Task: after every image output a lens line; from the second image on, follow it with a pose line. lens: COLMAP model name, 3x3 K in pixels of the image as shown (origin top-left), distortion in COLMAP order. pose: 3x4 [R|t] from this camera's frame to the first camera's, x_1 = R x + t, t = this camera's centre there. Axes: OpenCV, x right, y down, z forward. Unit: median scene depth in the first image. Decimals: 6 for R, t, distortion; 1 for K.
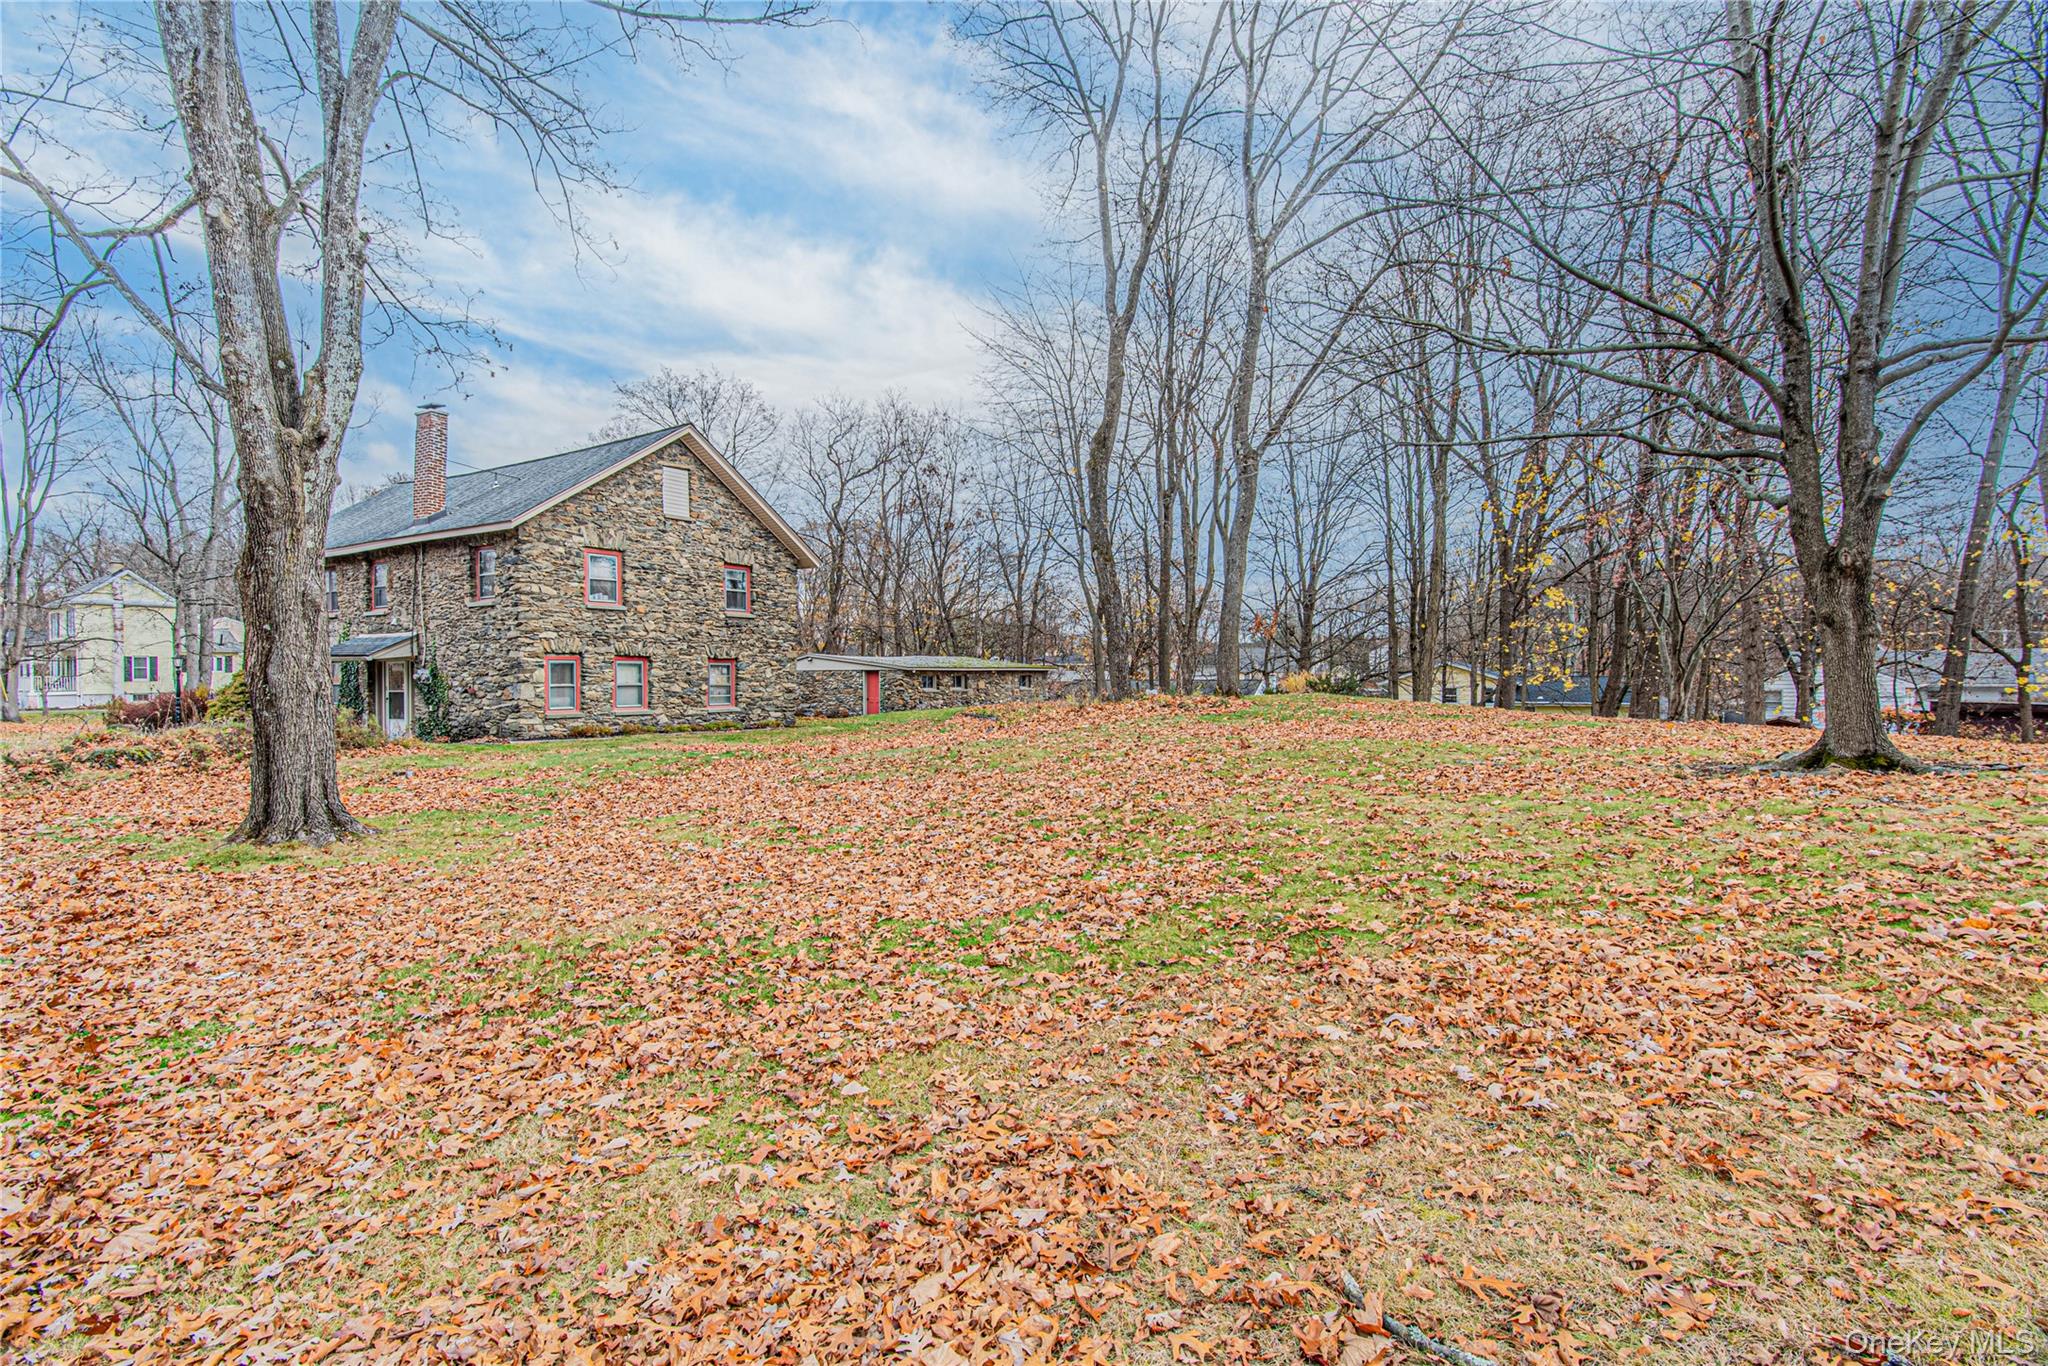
lens RADIAL K [[990.4, 0, 1024.0], [0, 990.4, 683.0], [0, 0, 1]] dist [0.002116, 0.000773]
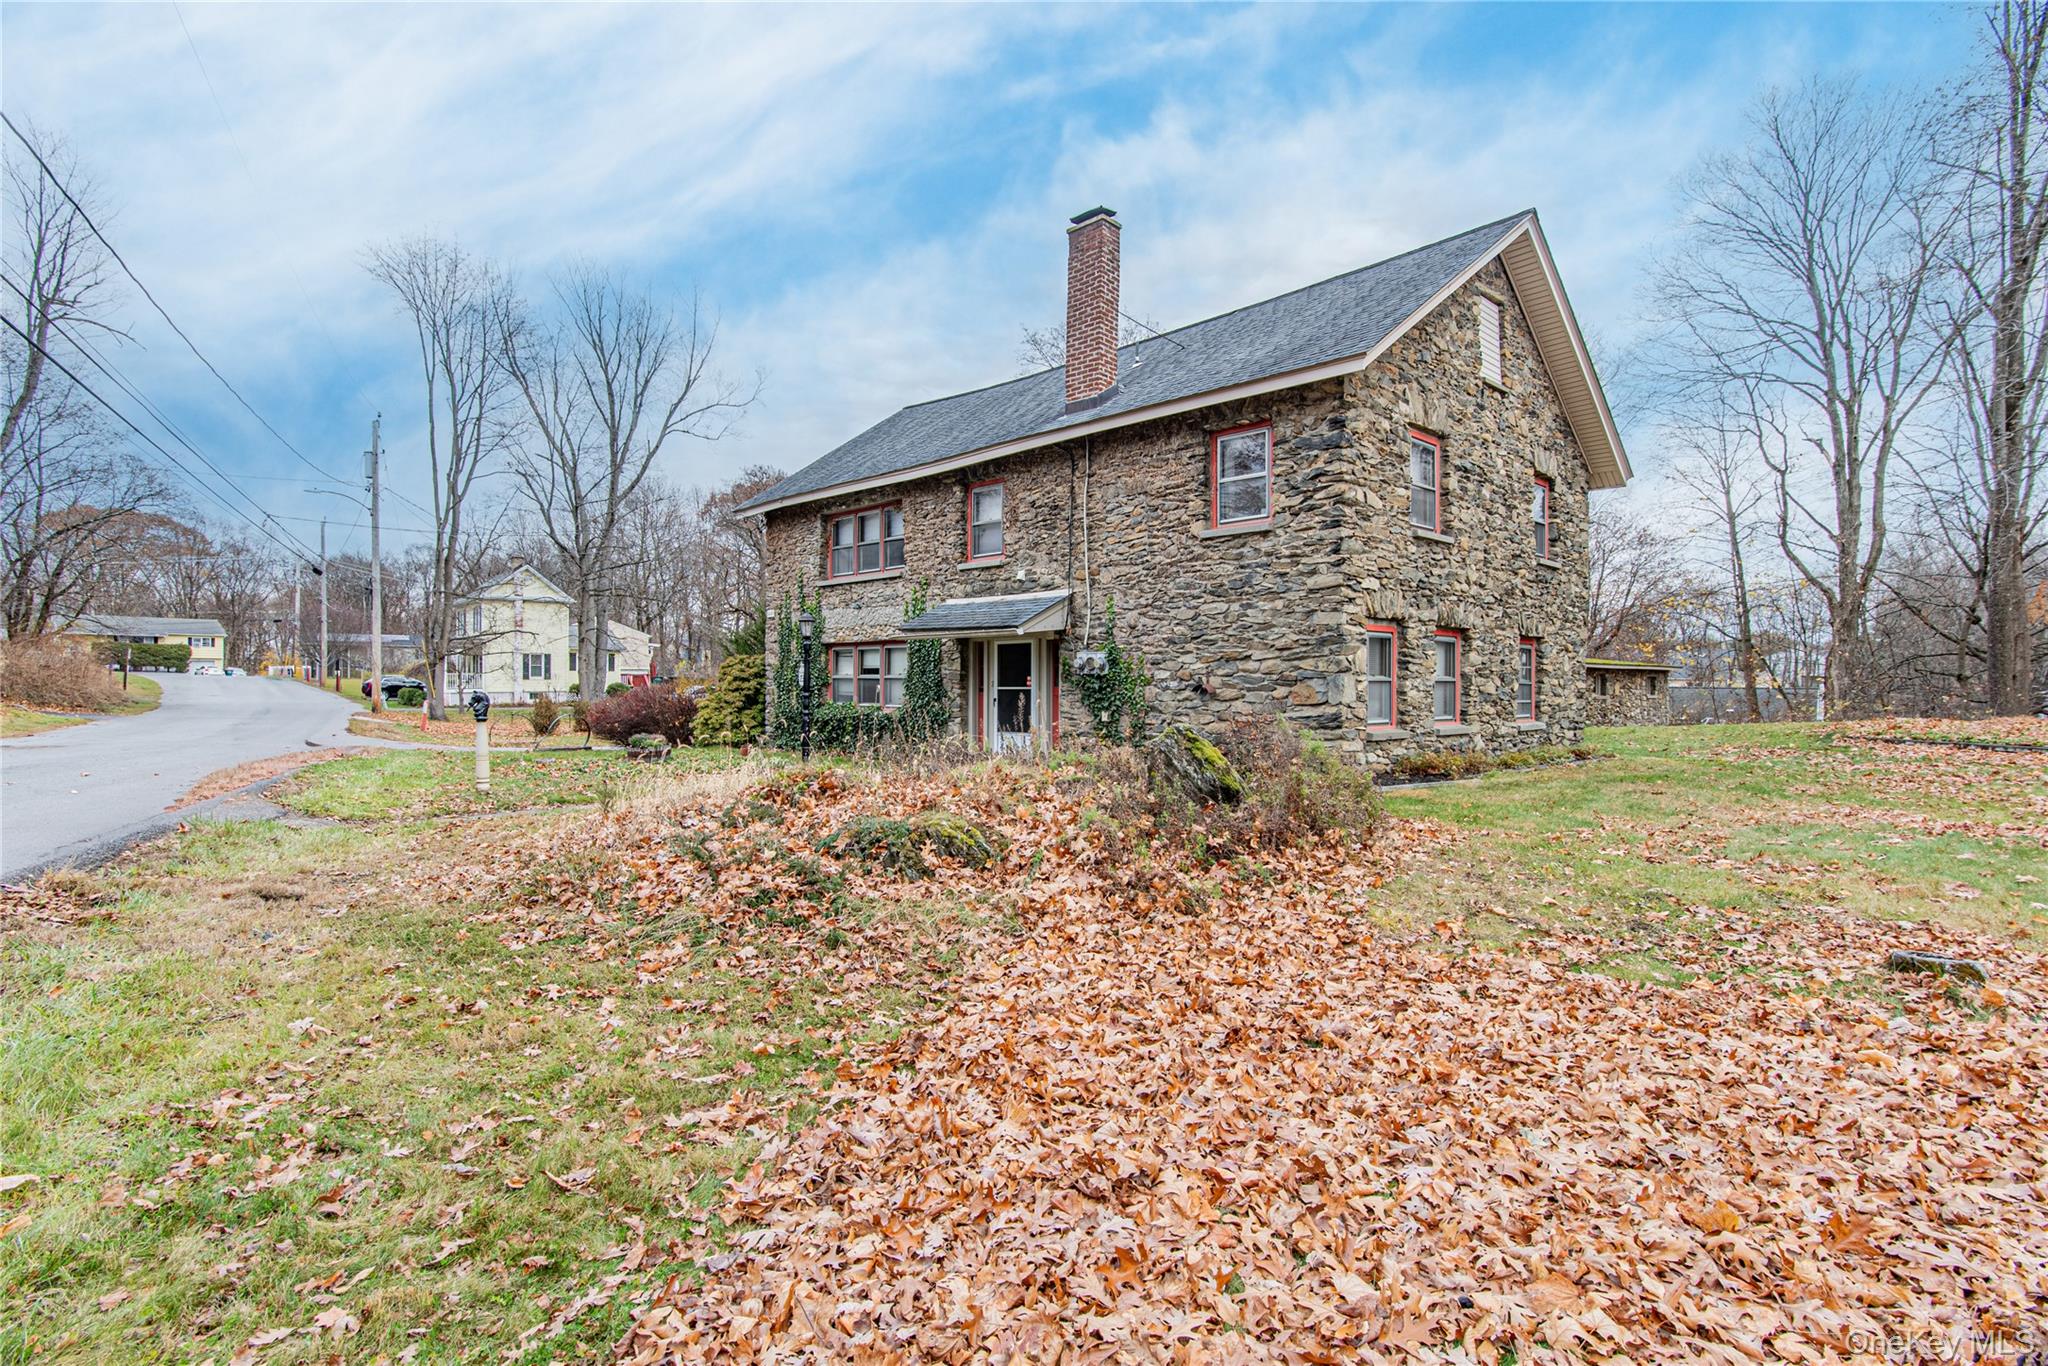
lens RADIAL K [[990.4, 0, 1024.0], [0, 990.4, 683.0], [0, 0, 1]] dist [0.002116, 0.000773]
pose [[0.973296, 0.007241, -0.229440, -0.502804], [-0.008805, 0.999944, -0.005796, 0.009061], [0.229386, 0.007662, 0.973305, 0.409208]]
